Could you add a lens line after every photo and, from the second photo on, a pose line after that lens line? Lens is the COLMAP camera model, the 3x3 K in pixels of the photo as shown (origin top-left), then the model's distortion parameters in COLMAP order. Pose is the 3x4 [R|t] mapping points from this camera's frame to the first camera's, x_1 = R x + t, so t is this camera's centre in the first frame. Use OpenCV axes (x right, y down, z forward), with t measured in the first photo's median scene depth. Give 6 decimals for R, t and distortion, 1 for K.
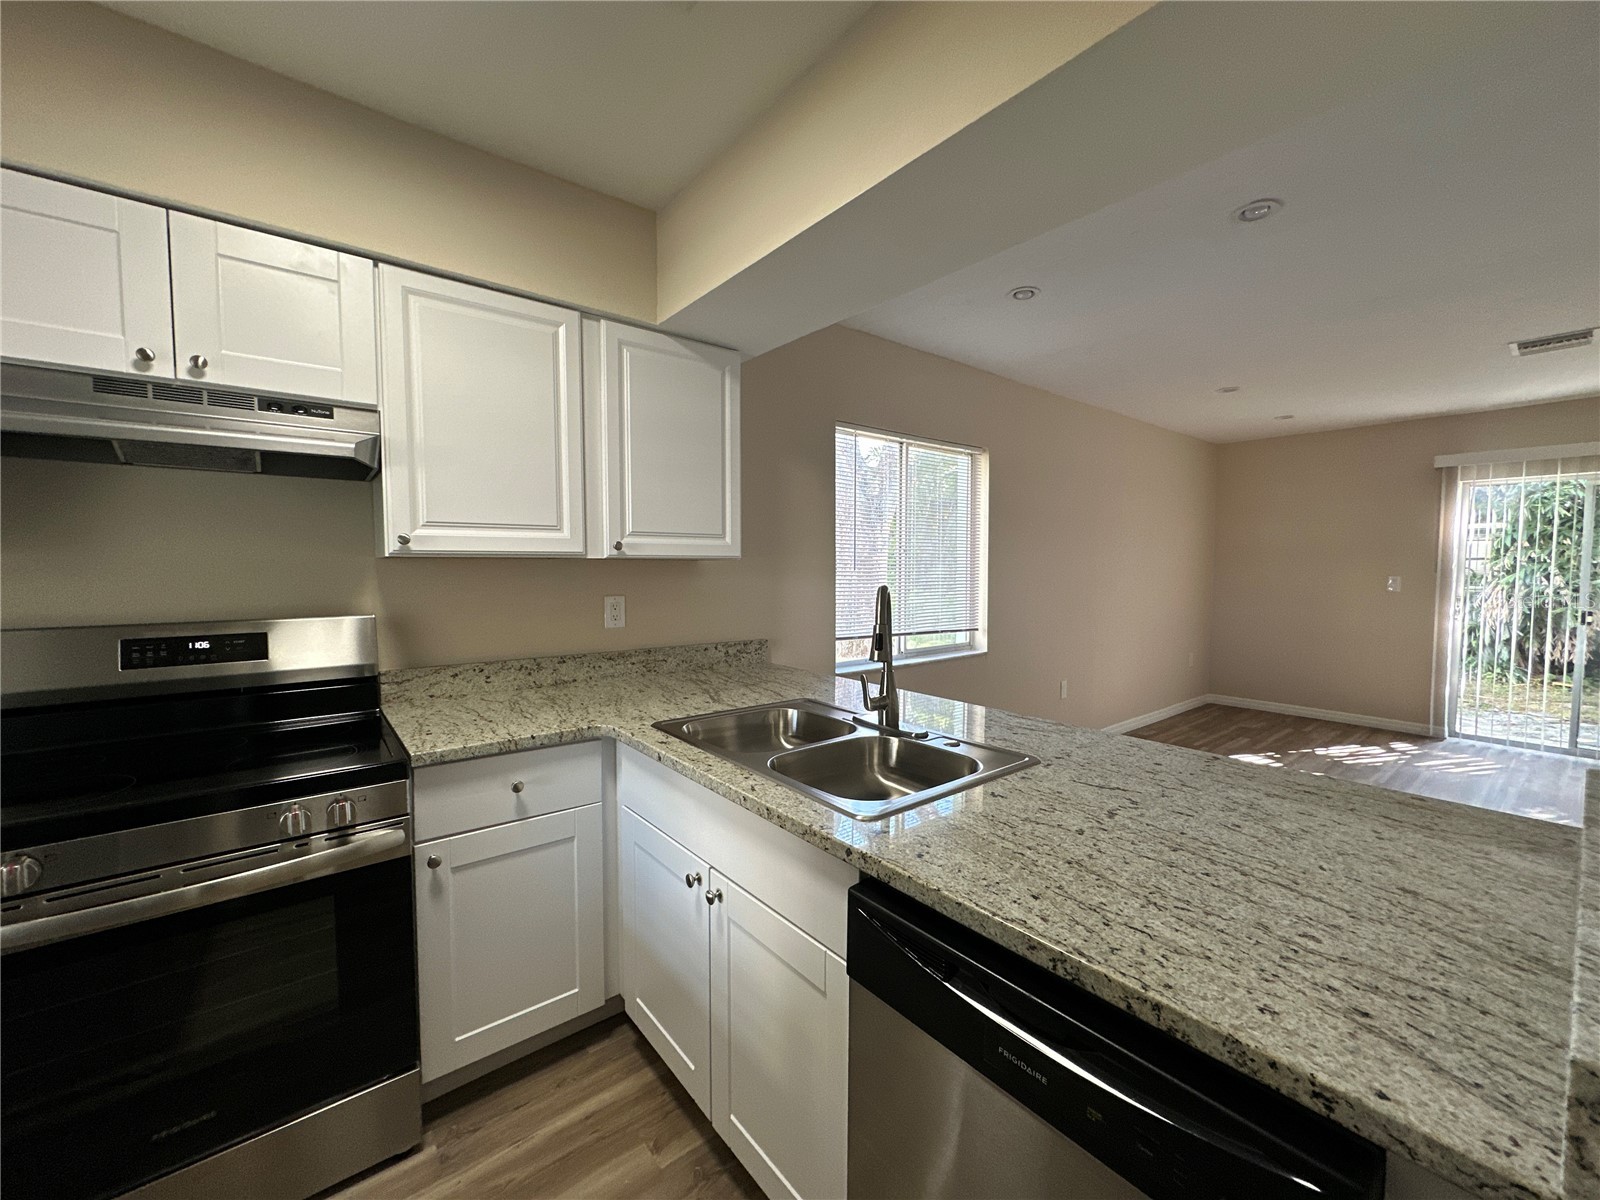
lens RADIAL K [[643.9, 0, 800.0], [0, 643.9, 600.0], [0, 0, 1]] dist [0.000136, -0.000081]
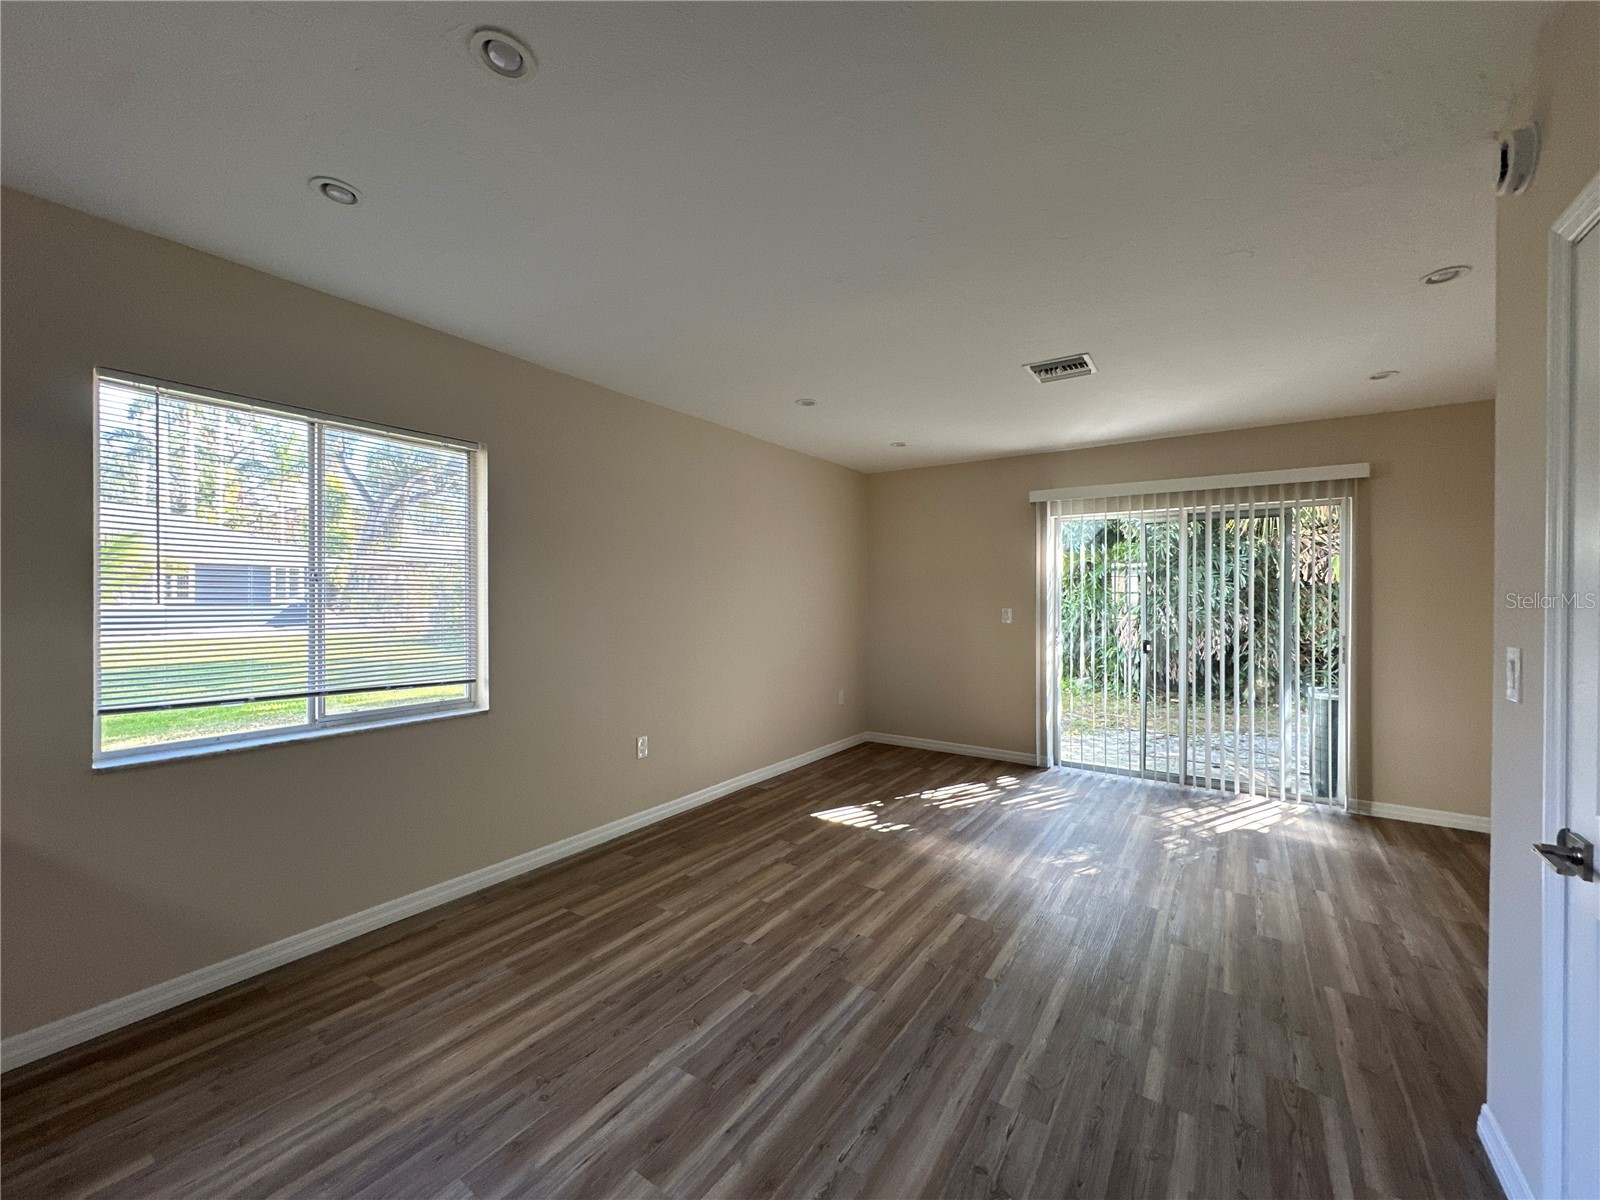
lens RADIAL K [[648.2, 0, 800.0], [0, 648.2, 600.0], [0, 0, 1]] dist [-0.008137, -0.000050]
pose [[0.957261, -0.000045, 0.289226, 0.421185], [0.014702, 0.998715, -0.048505, -0.006457], [-0.288852, 0.050684, 0.956031, 0.160445]]
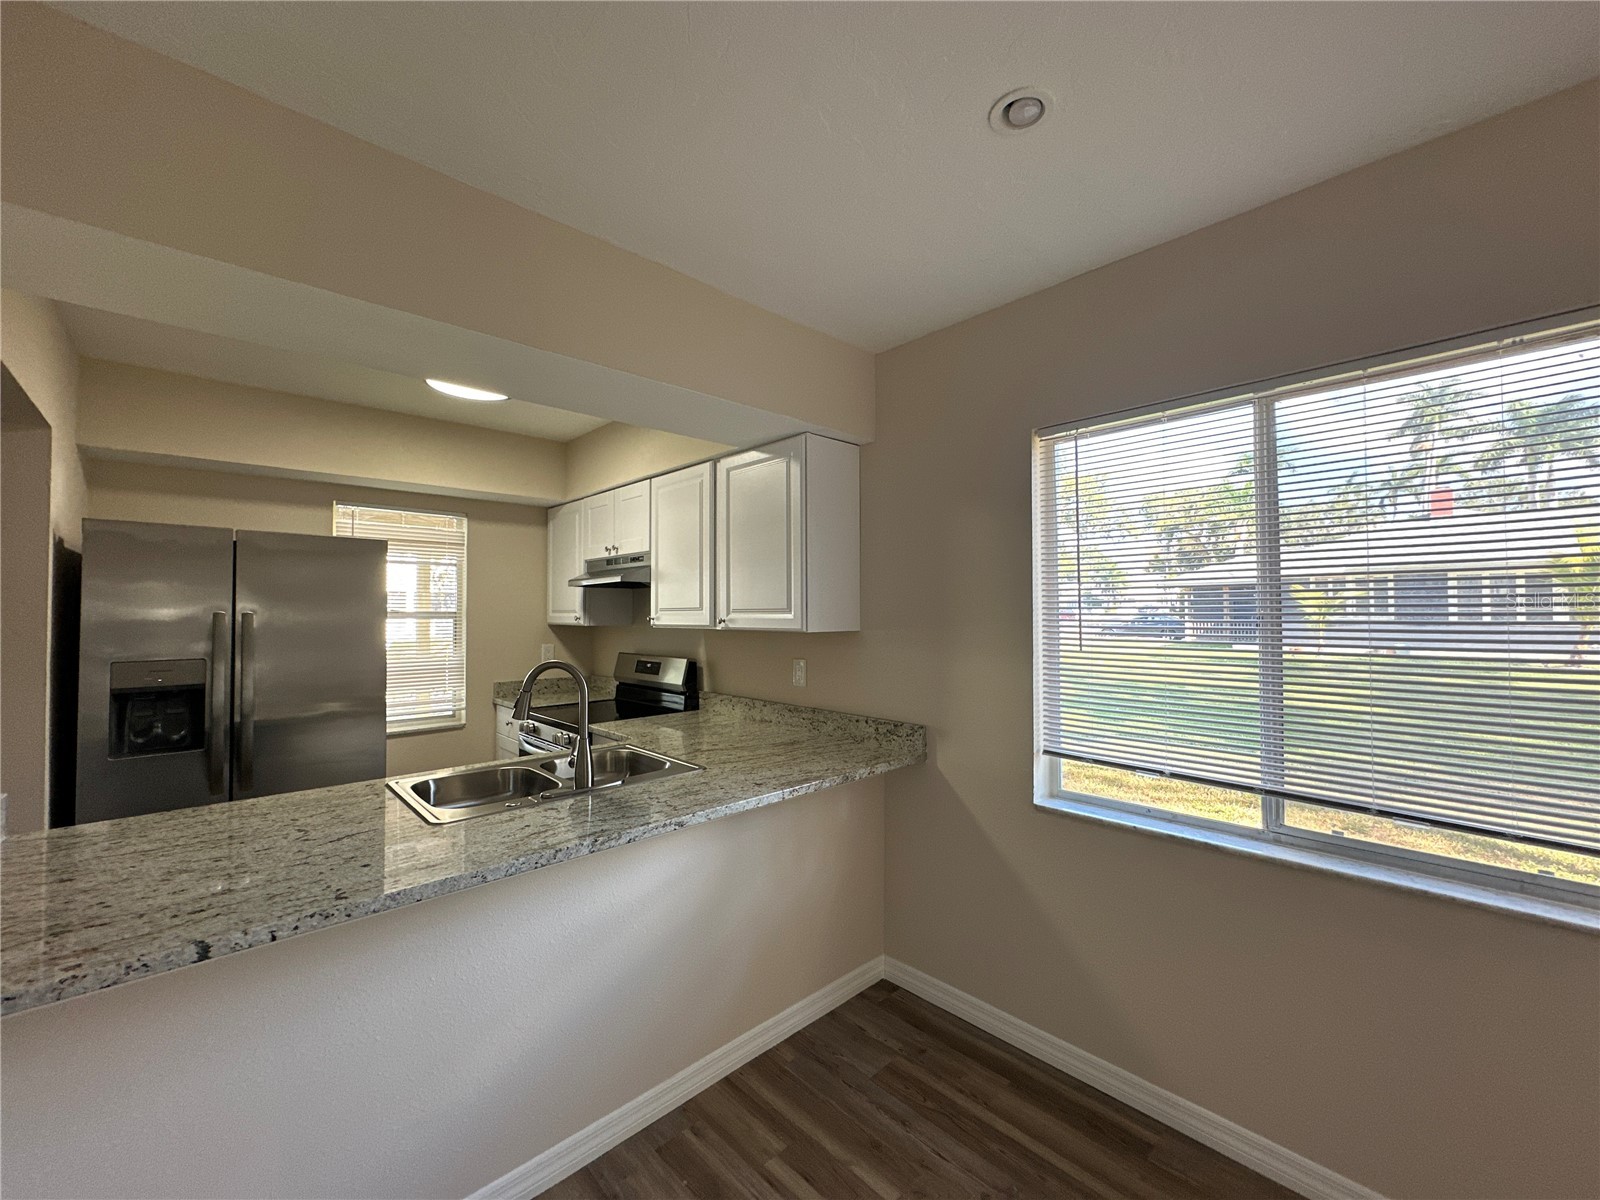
lens RADIAL K [[643.9, 0, 800.0], [0, 643.9, 600.0], [0, 0, 1]] dist [0.000136, -0.000081]
pose [[0.075652, -0.020934, -0.996914, 0.564805], [-0.051472, 0.998365, -0.024870, -0.053620], [0.995805, 0.053195, 0.074451, 0.558598]]
